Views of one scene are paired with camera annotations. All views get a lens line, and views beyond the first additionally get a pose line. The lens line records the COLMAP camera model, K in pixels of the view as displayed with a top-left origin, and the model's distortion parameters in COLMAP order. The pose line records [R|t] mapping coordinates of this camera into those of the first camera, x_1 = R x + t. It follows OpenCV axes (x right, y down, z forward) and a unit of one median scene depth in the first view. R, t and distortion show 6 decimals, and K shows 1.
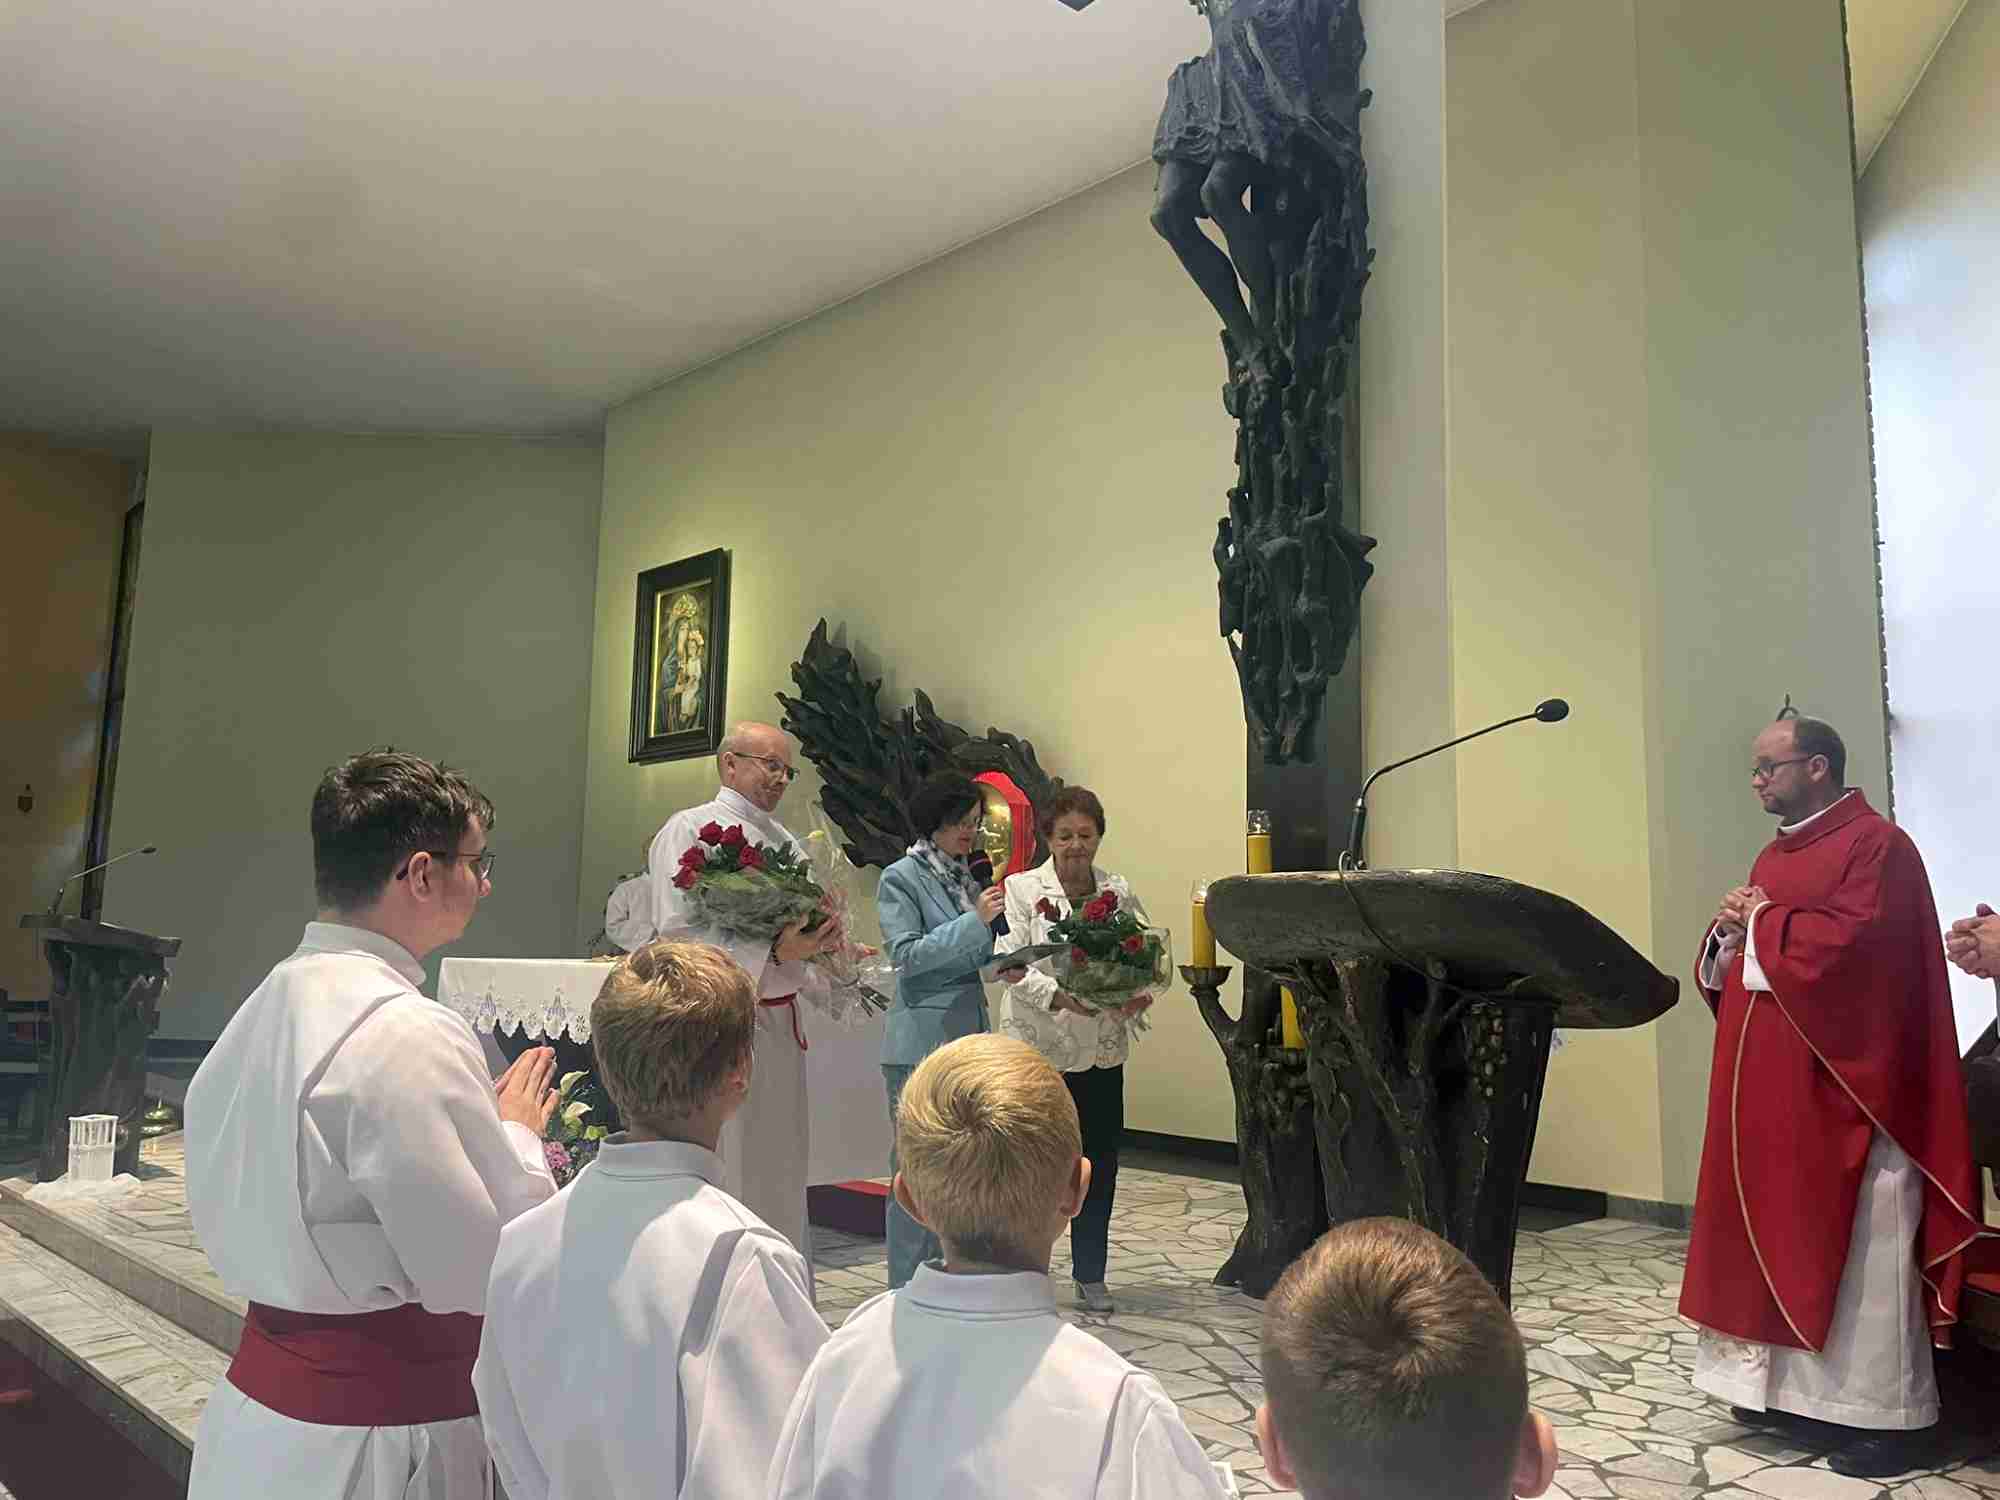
lens RADIAL K [[1478.5, 0, 1000.0], [0, 1478.5, 750.0], [0, 0, 1]] dist [0.074501, -0.000721]
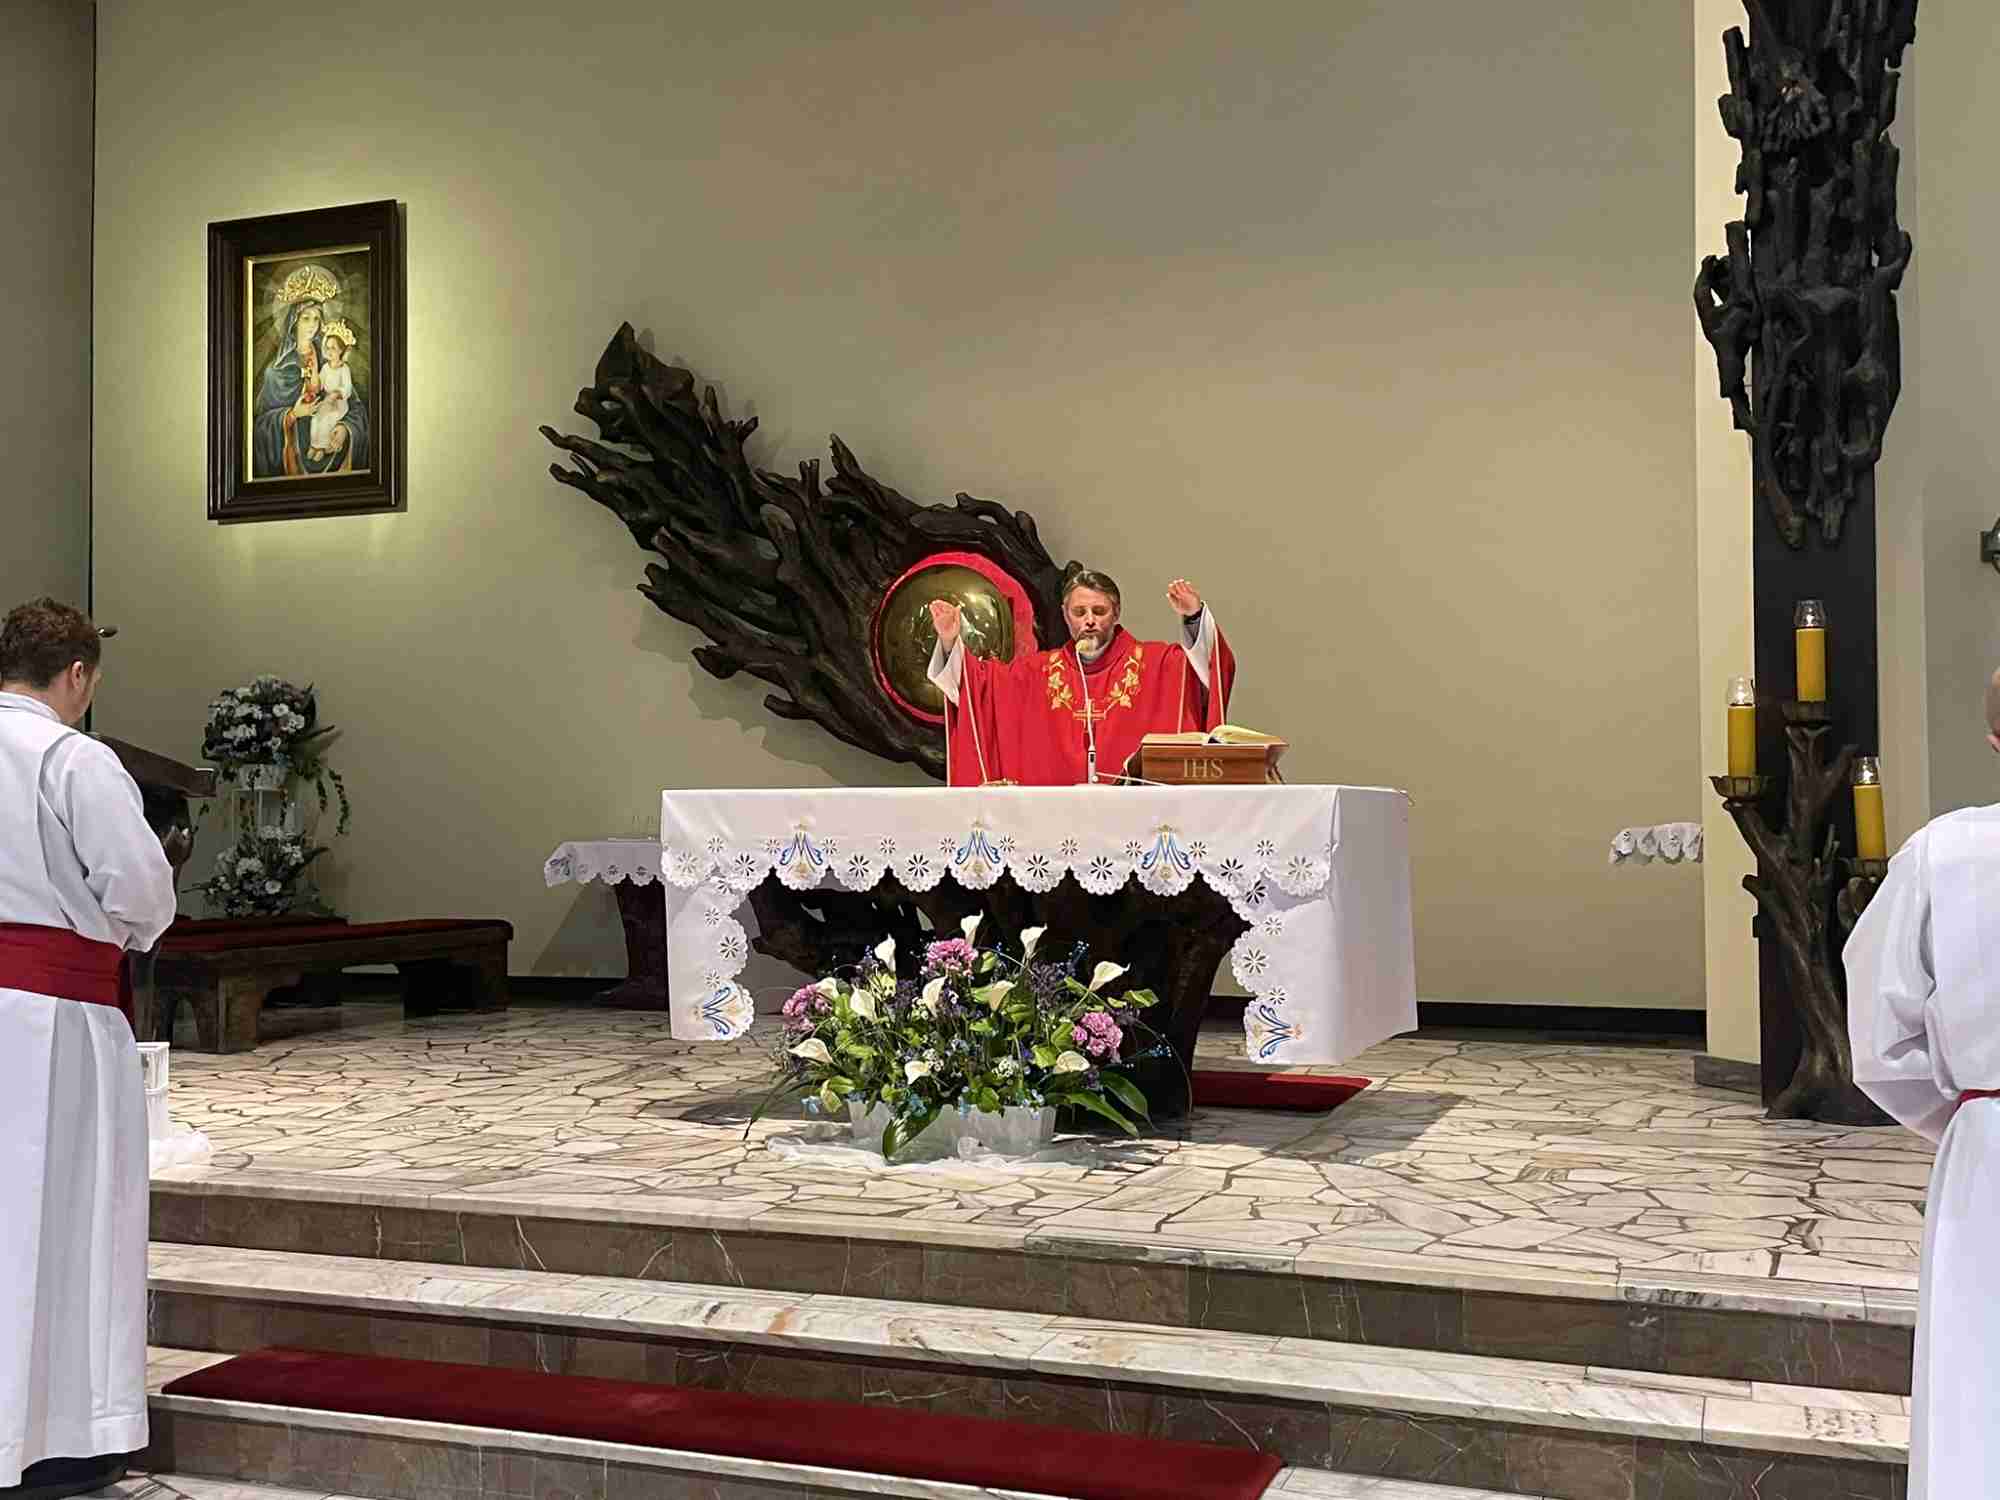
lens RADIAL K [[2008.7, 0, 1000.0], [0, 2008.7, 750.0], [0, 0, 1]] dist [0.061371, -0.010567]
pose [[0.907131, -0.009202, 0.420748, -0.698732], [-0.034428, 0.994787, 0.095983, 0.026708], [-0.419438, -0.101554, 0.902086, 0.089315]]
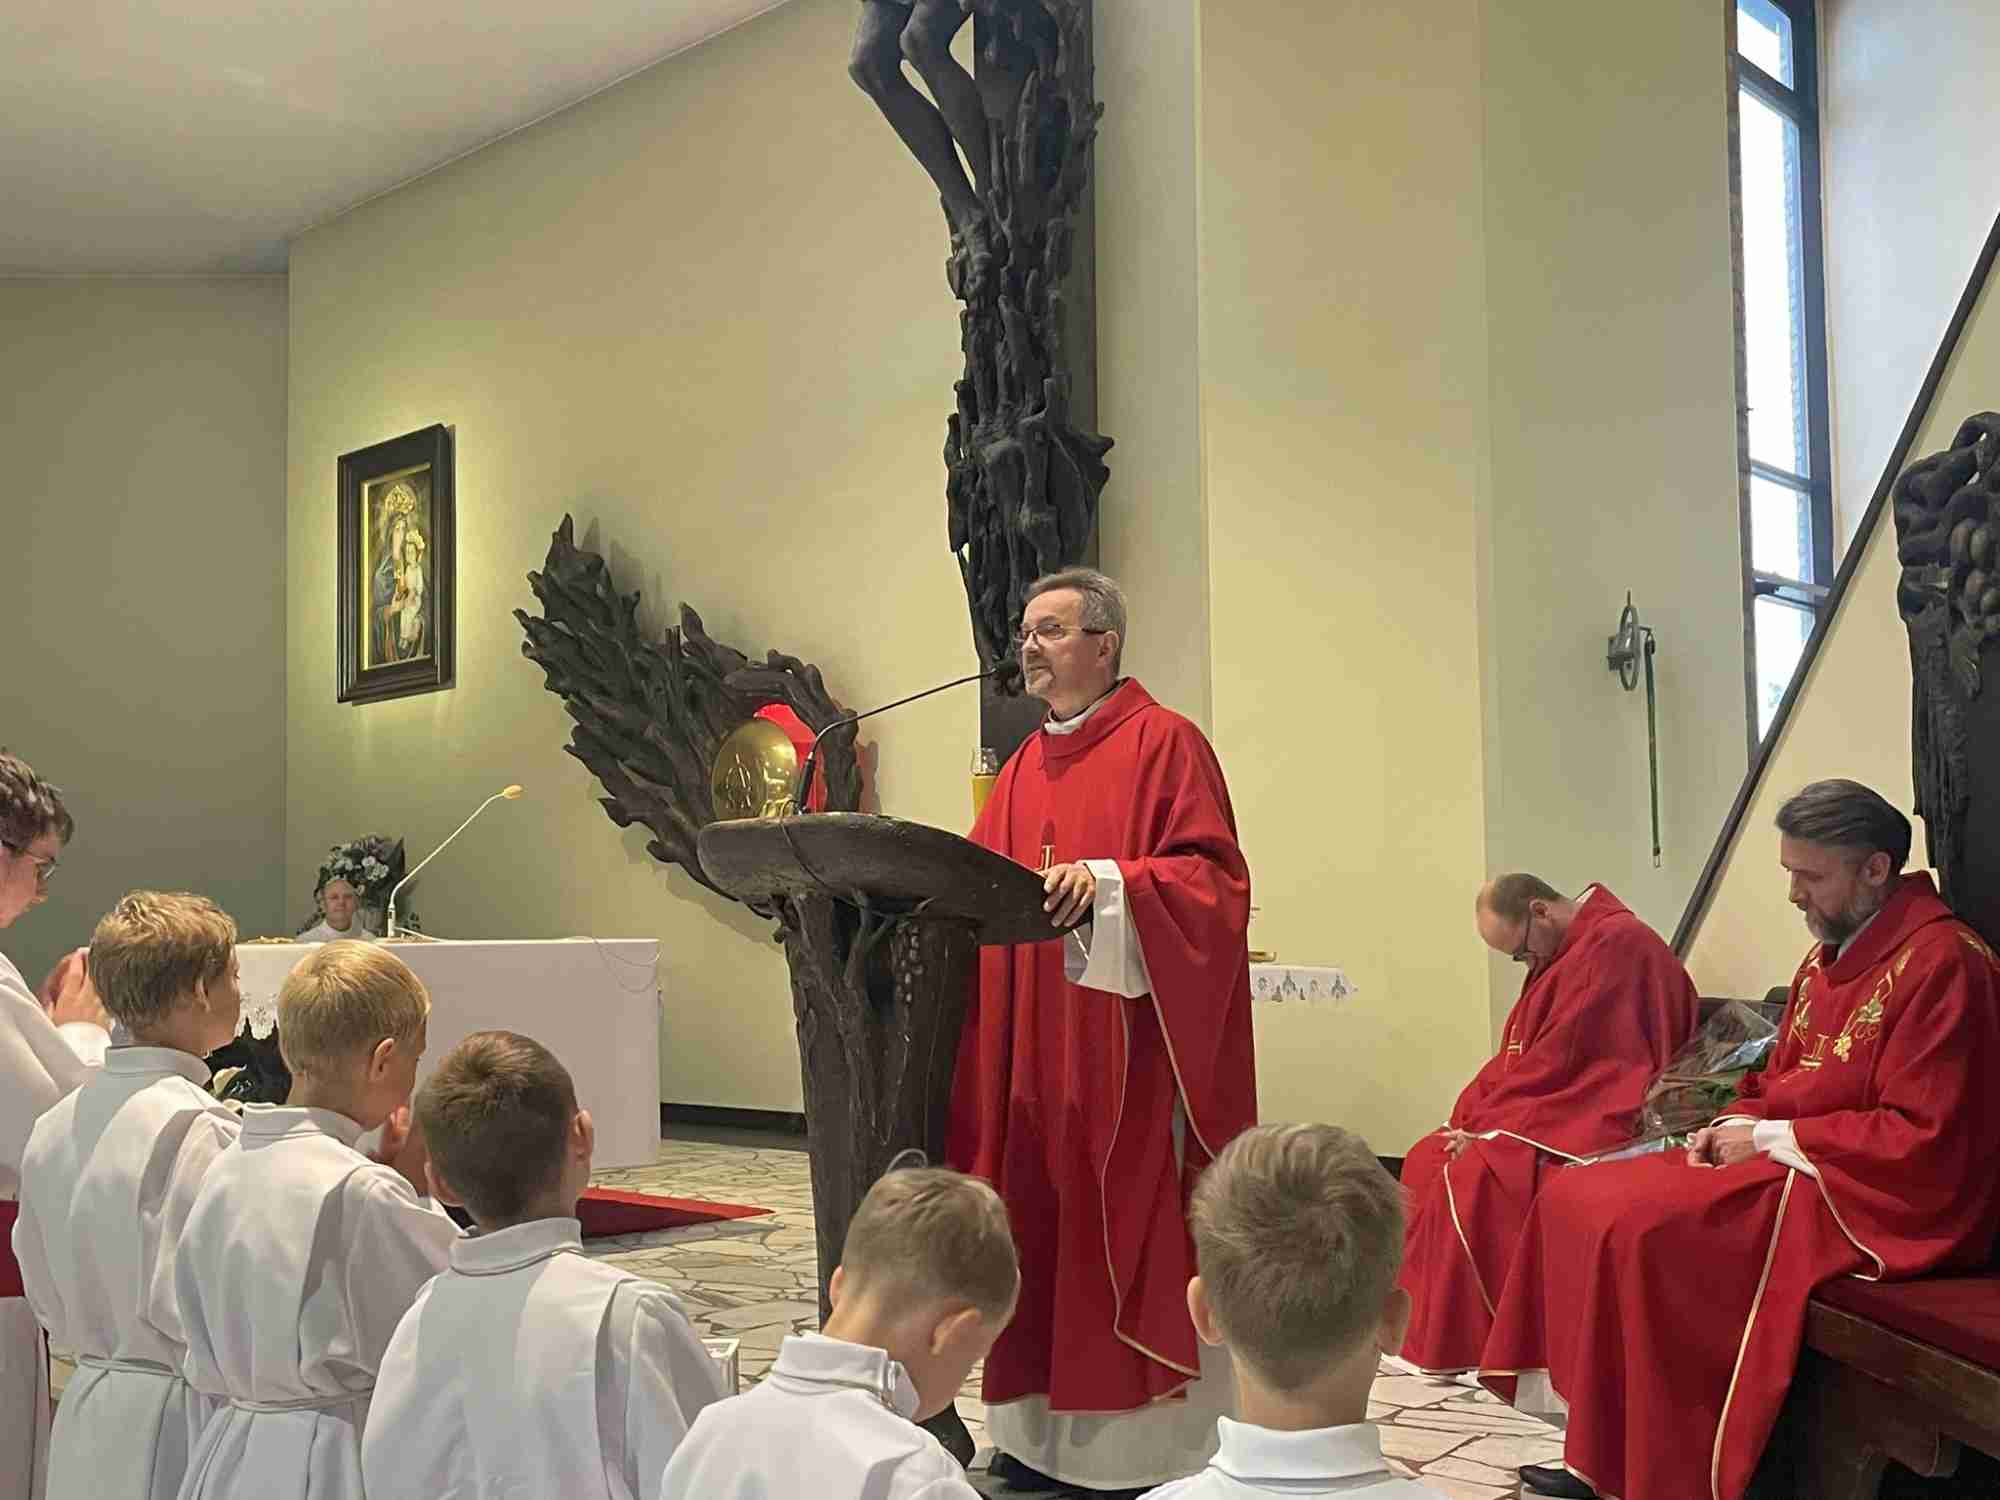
lens RADIAL K [[2034.4, 0, 1002.5], [0, 2034.4, 792.4], [0, 0, 1]] dist [0.083681, -0.004812]
pose [[0.998637, -0.033089, 0.040352, 0.121503], [0.030348, 0.997309, 0.066741, -0.013217], [-0.042452, -0.065426, 0.996954, -0.209573]]
